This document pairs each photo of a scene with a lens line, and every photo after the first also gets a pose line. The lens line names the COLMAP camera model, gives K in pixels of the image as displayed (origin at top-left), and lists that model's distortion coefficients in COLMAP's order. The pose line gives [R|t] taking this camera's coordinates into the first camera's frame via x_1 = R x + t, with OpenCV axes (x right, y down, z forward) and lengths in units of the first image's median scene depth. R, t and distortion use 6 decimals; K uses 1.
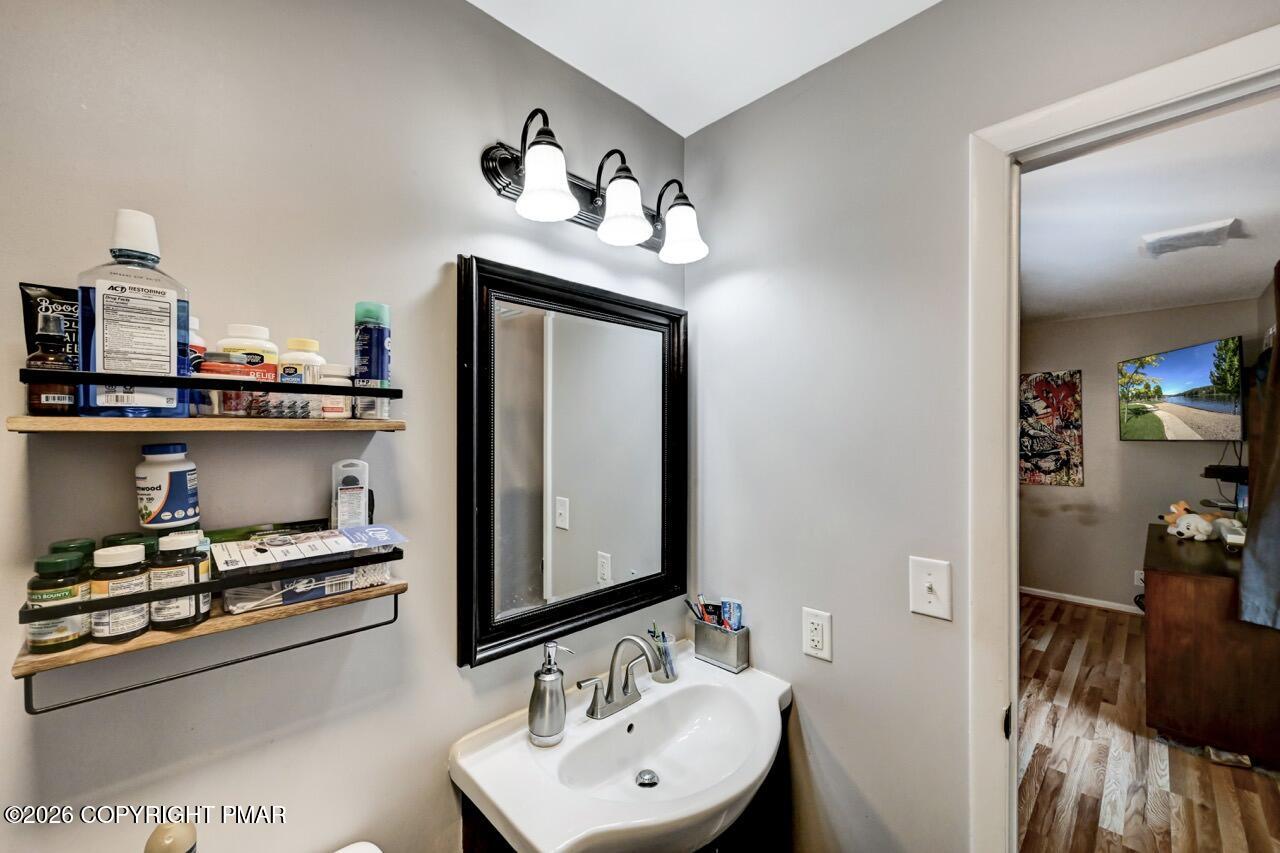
lens RADIAL K [[509.7, 0, 641.6], [0, 509.7, 420.7], [0, 0, 1]] dist [0.000316, 0.000088]
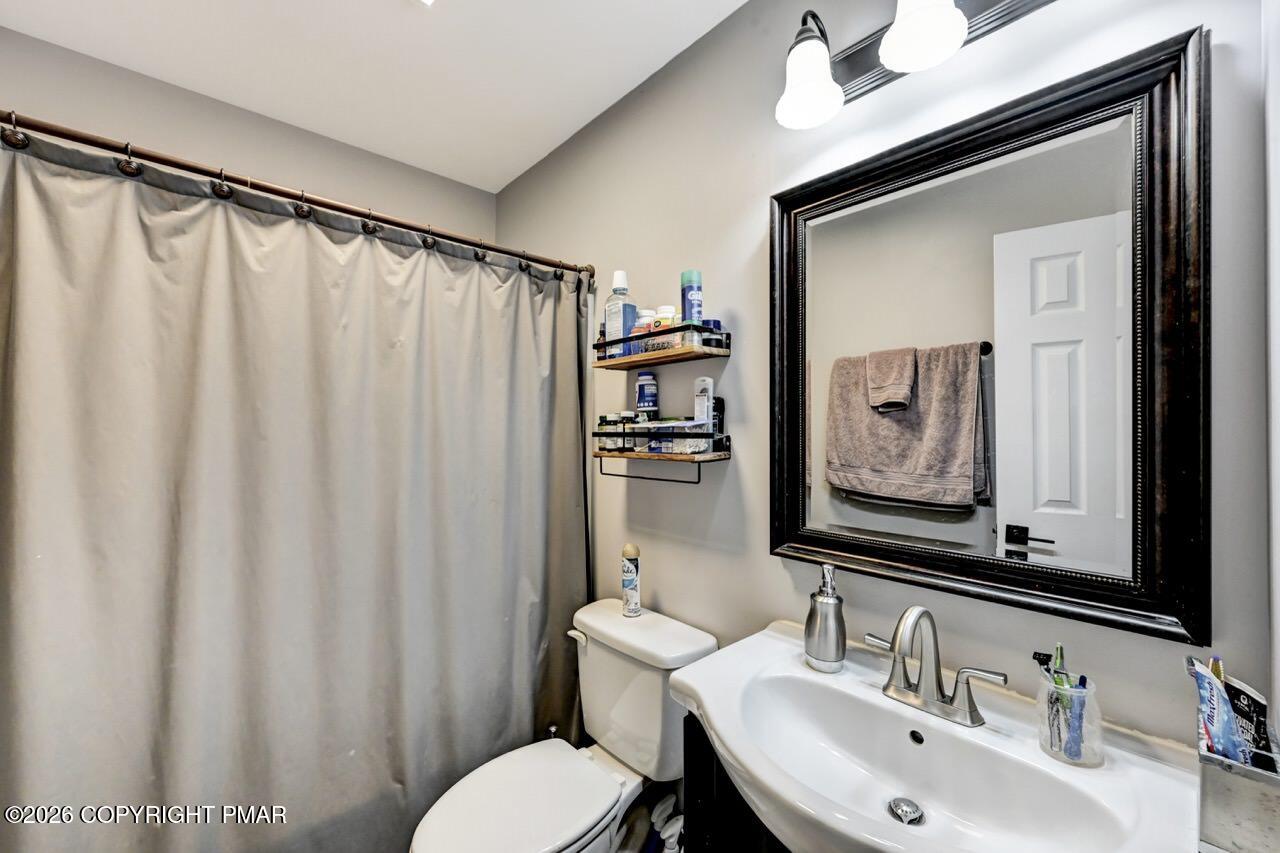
lens RADIAL K [[509.7, 0, 641.6], [0, 509.7, 420.7], [0, 0, 1]] dist [0.000316, 0.000088]
pose [[-0.061234, -0.011537, -0.998057, 1.061763], [0.020856, 0.999700, -0.012836, 0.249803], [0.997906, -0.021601, -0.060975, 1.010279]]
